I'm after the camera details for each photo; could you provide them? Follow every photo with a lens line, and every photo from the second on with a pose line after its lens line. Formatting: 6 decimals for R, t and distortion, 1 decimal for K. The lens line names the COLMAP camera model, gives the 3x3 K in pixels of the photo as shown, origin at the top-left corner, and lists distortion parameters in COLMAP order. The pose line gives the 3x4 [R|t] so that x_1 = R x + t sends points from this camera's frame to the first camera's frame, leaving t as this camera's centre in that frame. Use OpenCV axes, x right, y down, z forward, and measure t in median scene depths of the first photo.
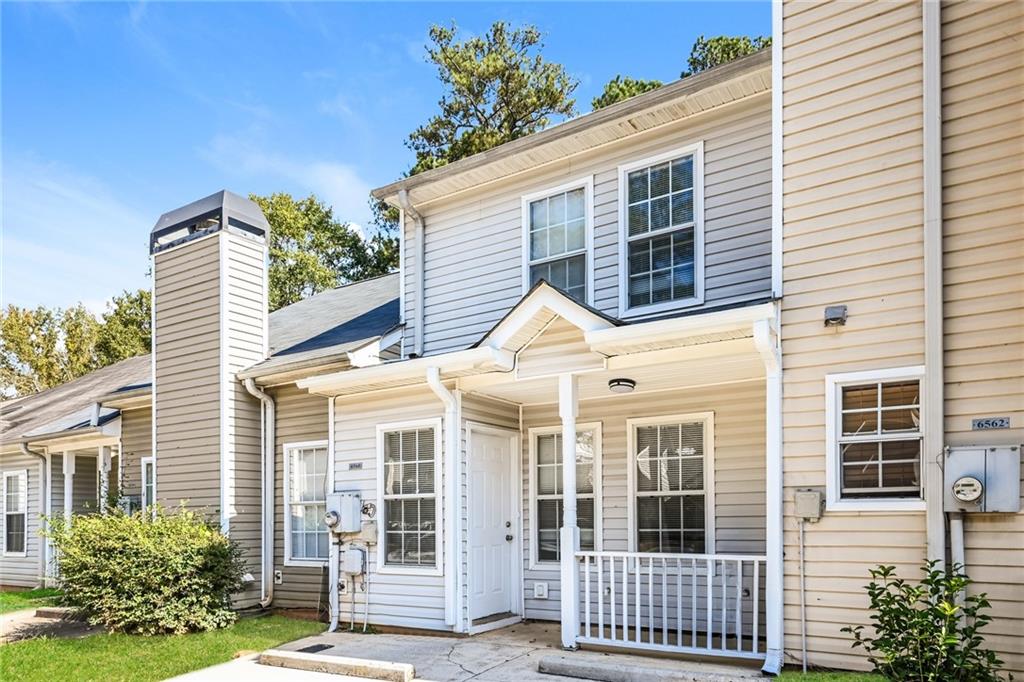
lens RADIAL K [[632.1, 0, 512.0], [0, 632.1, 341.0], [0, 0, 1]] dist [0.005534, 0.000059]
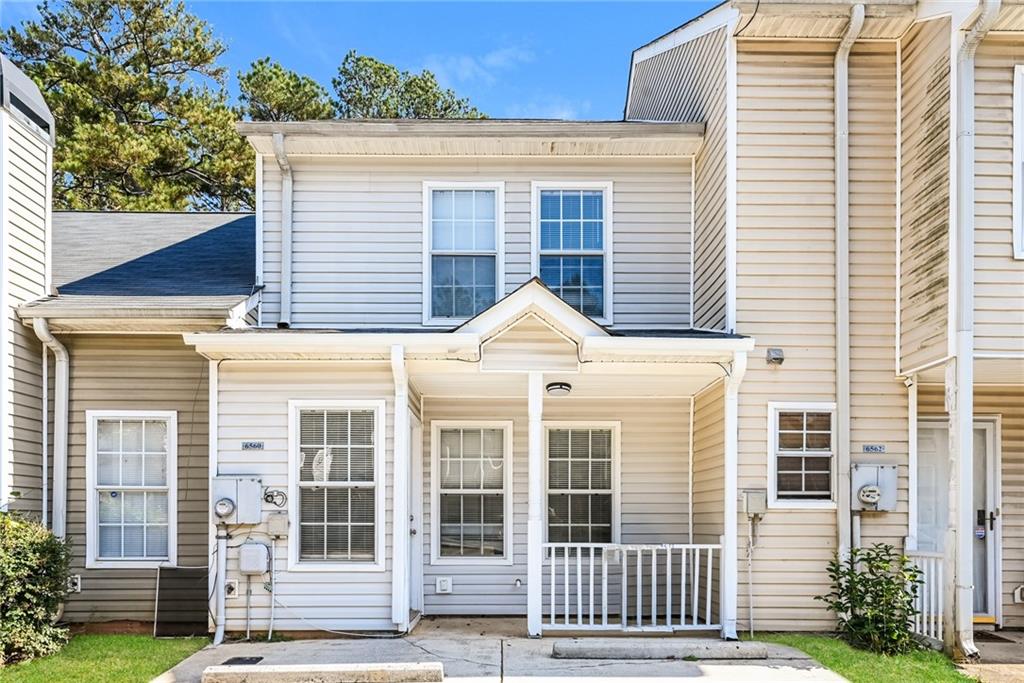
lens RADIAL K [[636.2, 0, 512.0], [0, 636.2, 341.5], [0, 0, 1]] dist [-0.001089, 0.002235]
pose [[0.857476, 0.153492, 0.491095, -0.419978], [-0.151471, 0.987475, -0.044159, 0.049256], [-0.491722, -0.036522, 0.869986, 0.105783]]
